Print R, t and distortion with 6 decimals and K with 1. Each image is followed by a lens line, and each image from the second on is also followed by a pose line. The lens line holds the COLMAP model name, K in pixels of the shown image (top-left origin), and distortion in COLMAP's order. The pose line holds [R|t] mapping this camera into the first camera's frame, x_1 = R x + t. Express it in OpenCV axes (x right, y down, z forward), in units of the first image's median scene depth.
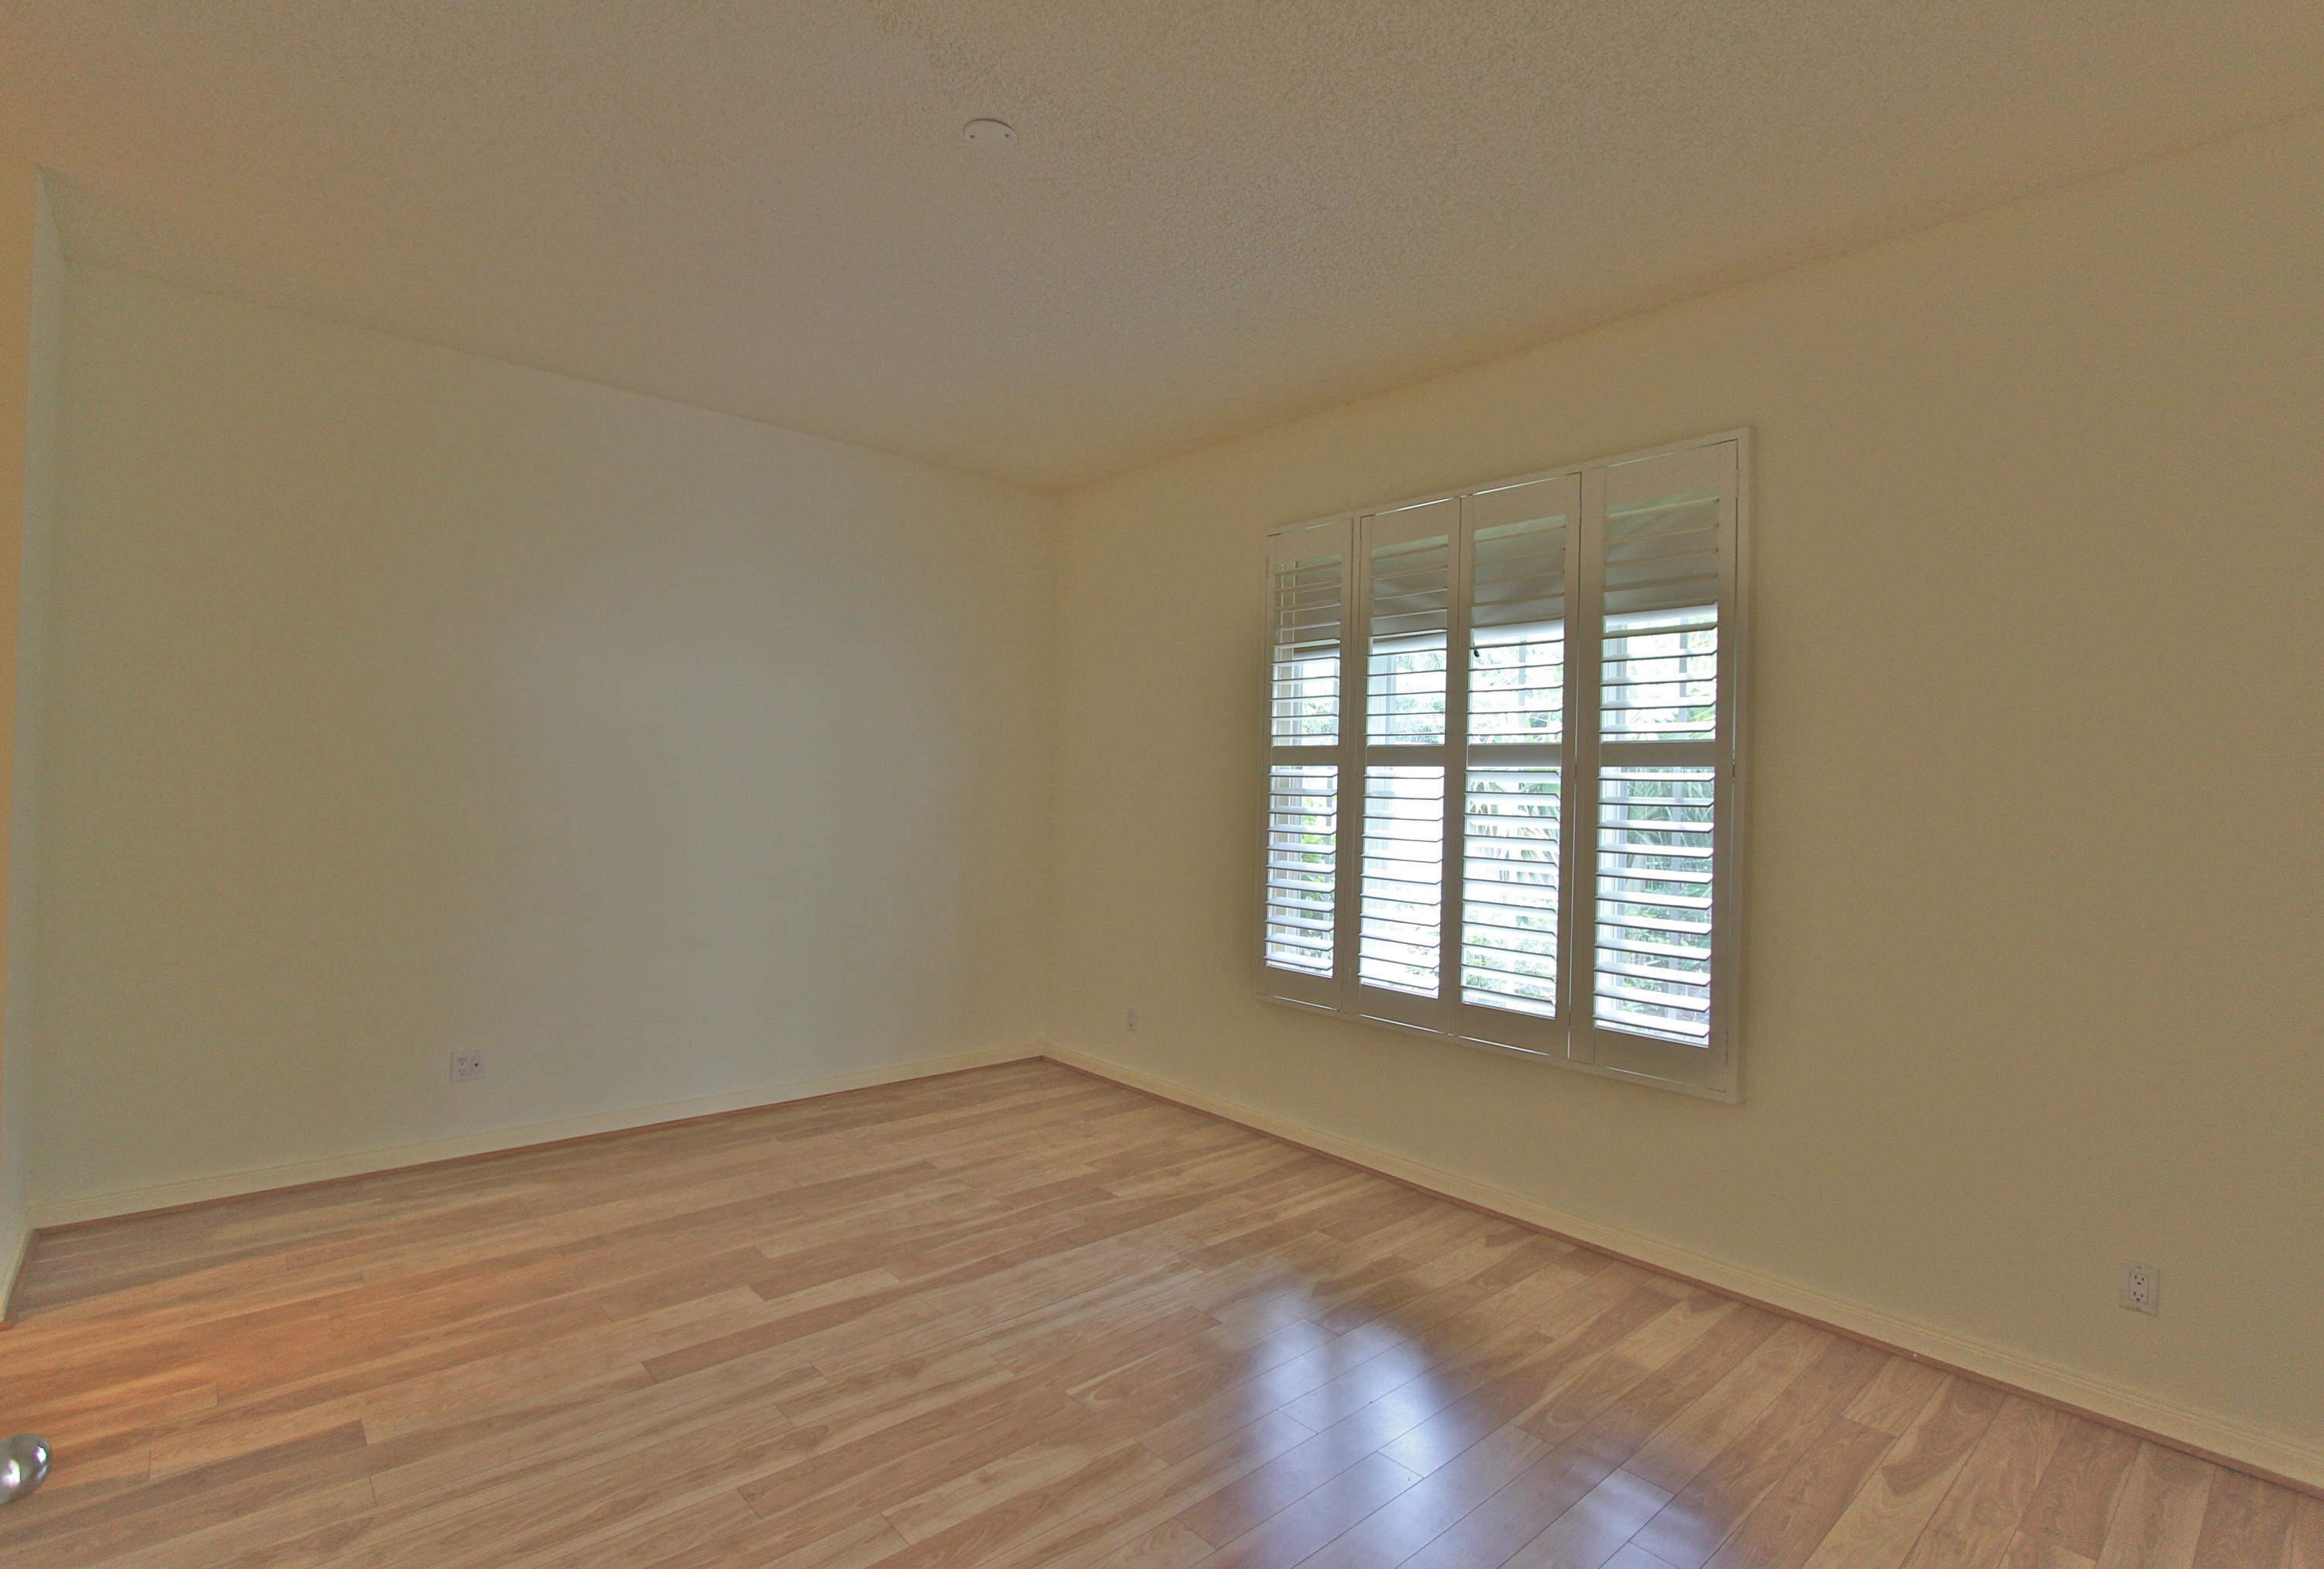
lens RADIAL K [[1106.3, 0, 1155.5], [0, 1106.3, 770.5], [0, 0, 1]] dist [-0.001258, 0.000211]
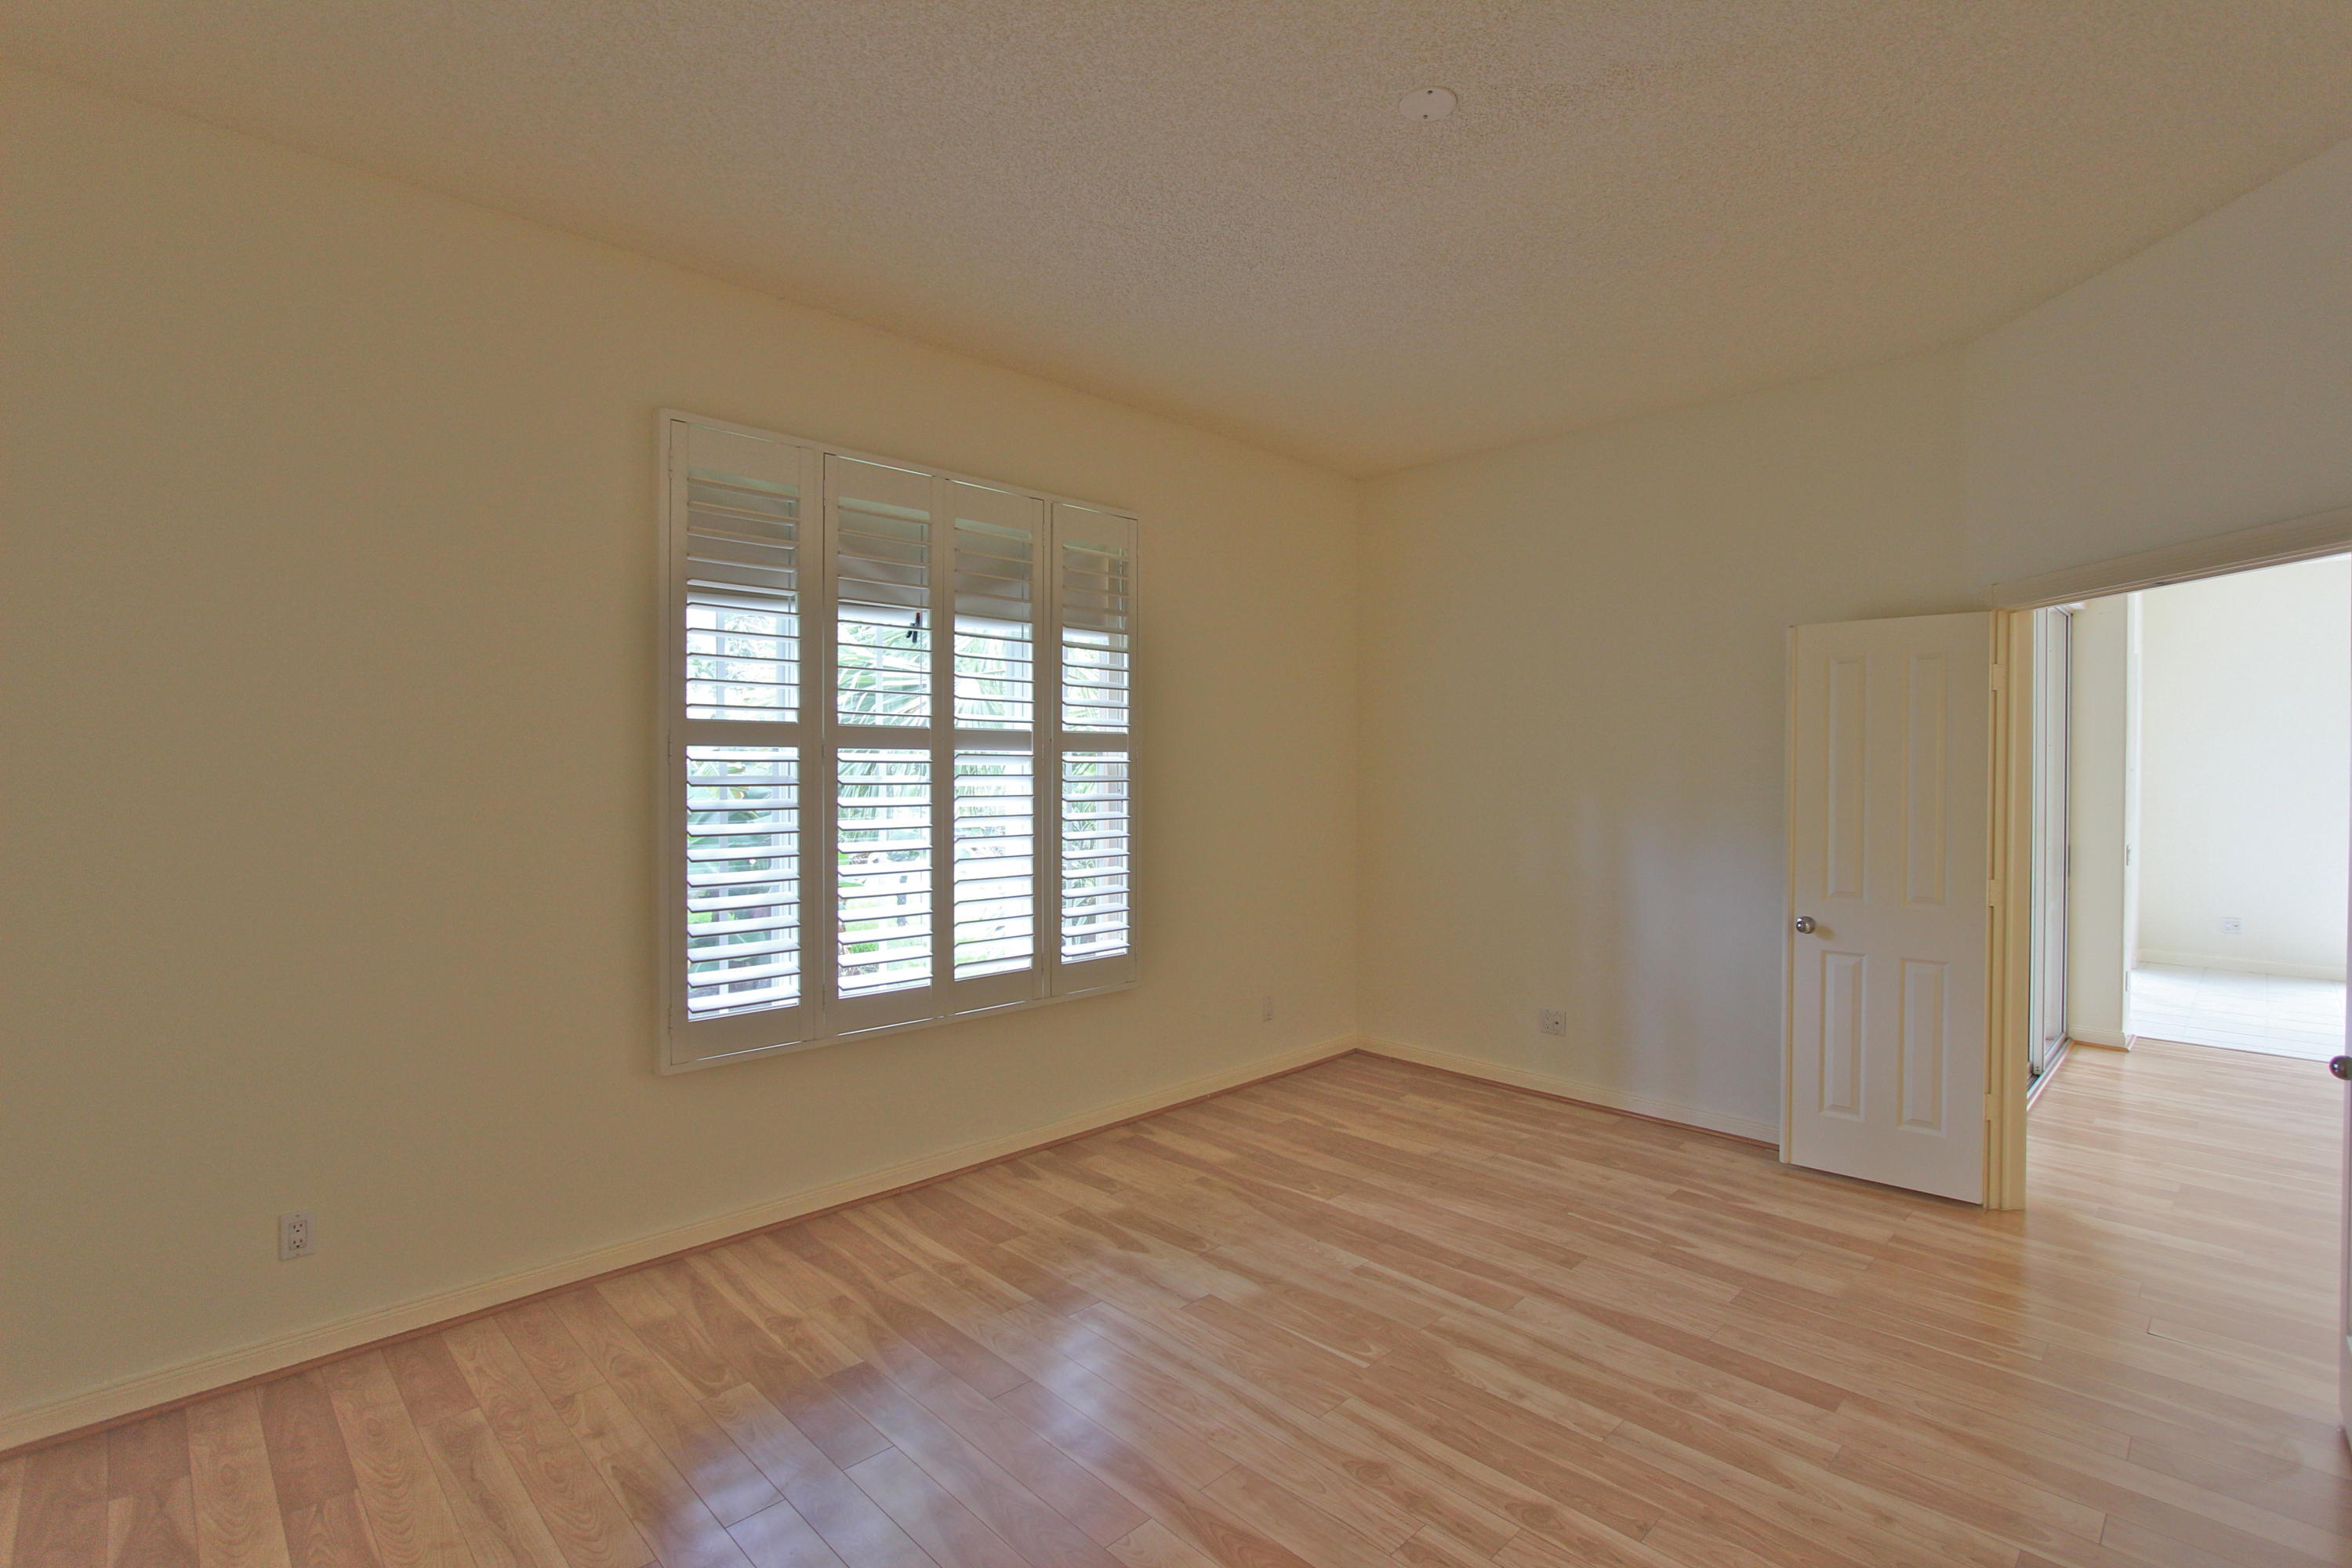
lens RADIAL K [[1087.2, 0, 1185.9], [0, 1087.2, 776.9], [0, 0, 1]] dist [-0.017460, 0.001315]
pose [[-0.064058, -0.029134, 0.997521, -0.735574], [-0.016926, 0.999462, 0.028103, -0.010719], [-0.997803, -0.015084, -0.064517, 0.859061]]
